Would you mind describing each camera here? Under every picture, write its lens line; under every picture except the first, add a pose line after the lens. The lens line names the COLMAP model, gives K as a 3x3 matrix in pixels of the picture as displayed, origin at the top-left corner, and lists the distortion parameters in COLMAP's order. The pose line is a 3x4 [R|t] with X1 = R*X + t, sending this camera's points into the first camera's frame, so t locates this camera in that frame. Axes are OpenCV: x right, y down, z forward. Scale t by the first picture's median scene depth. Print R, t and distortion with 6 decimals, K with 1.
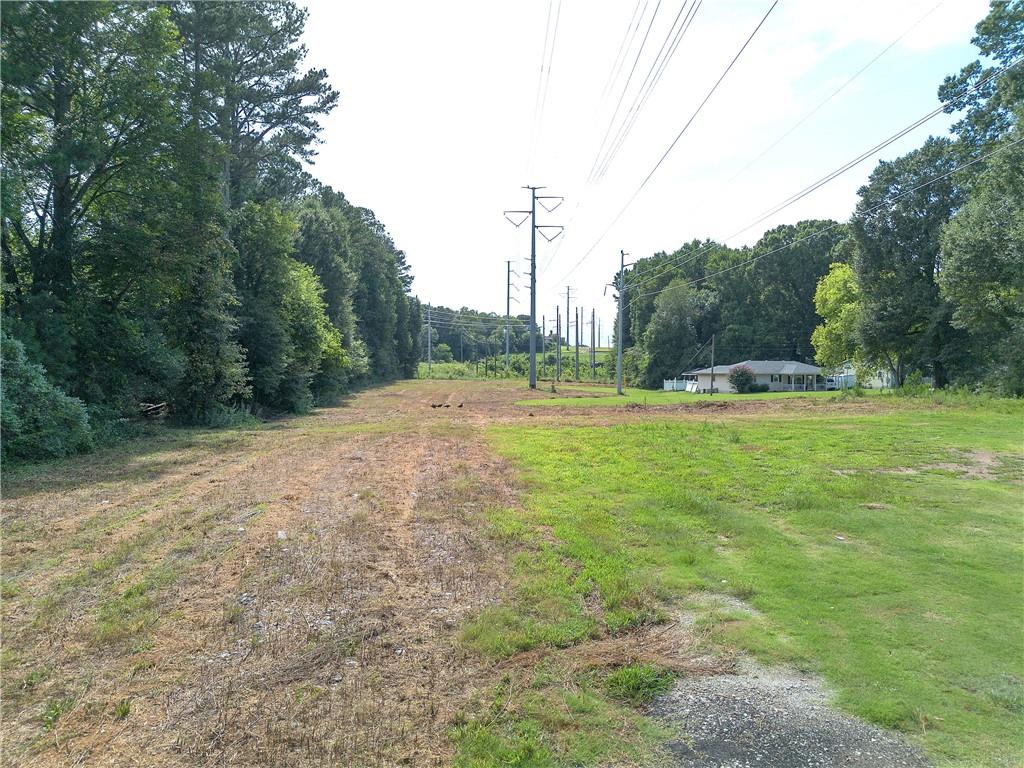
lens RADIAL K [[721.0, 0, 508.8], [0, 721.0, 392.7], [0, 0, 1]] dist [0.049503, -0.031653]
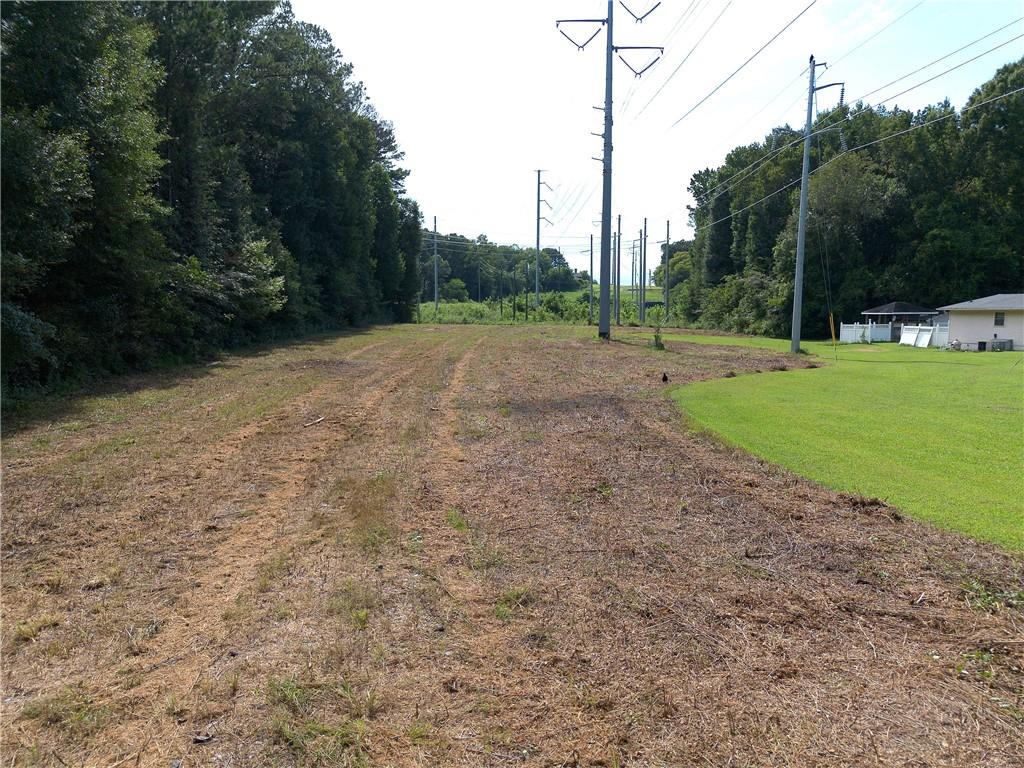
lens RADIAL K [[721.0, 0, 510.8], [0, 721.0, 391.3], [0, 0, 1]] dist [0.049503, -0.031653]
pose [[0.999799, -0.000420, -0.020046, -0.036394], [0.001953, 0.997068, 0.076496, -0.010002], [0.019955, -0.076520, 0.996868, 0.488500]]
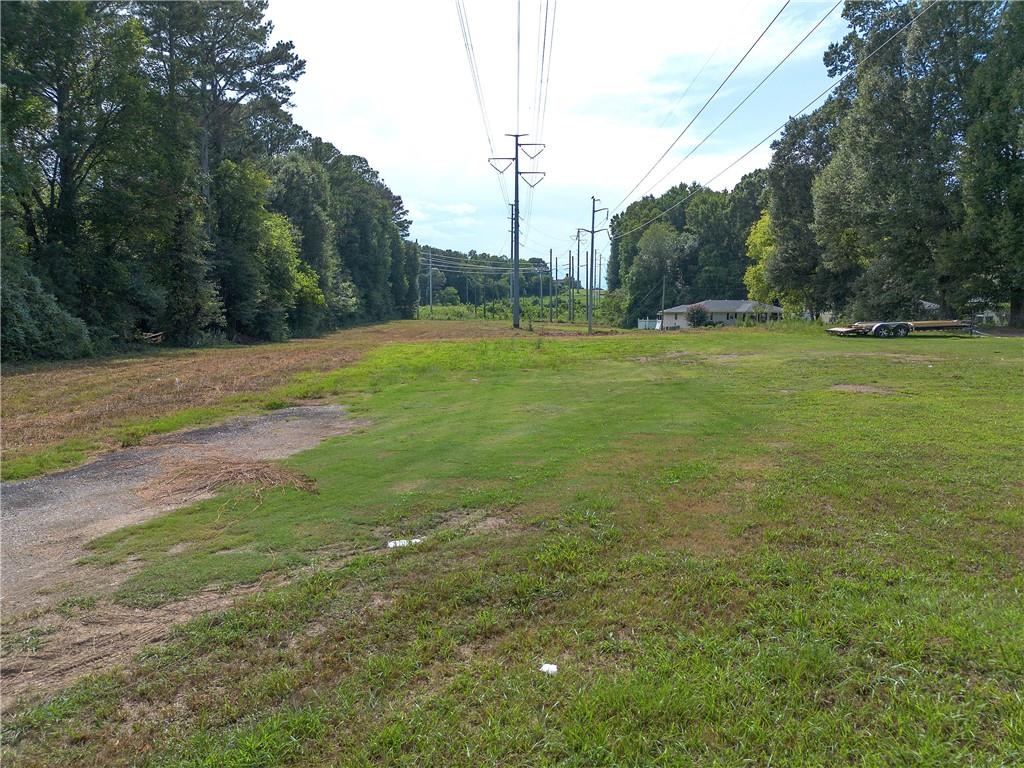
lens RADIAL K [[721.0, 0, 508.2], [0, 721.0, 391.7], [0, 0, 1]] dist [0.049503, -0.031653]
pose [[0.999502, 0.001638, -0.031529, 0.065183], [0.000748, 0.997145, 0.075507, 0.009854], [0.031562, -0.075493, 0.996647, -0.090505]]
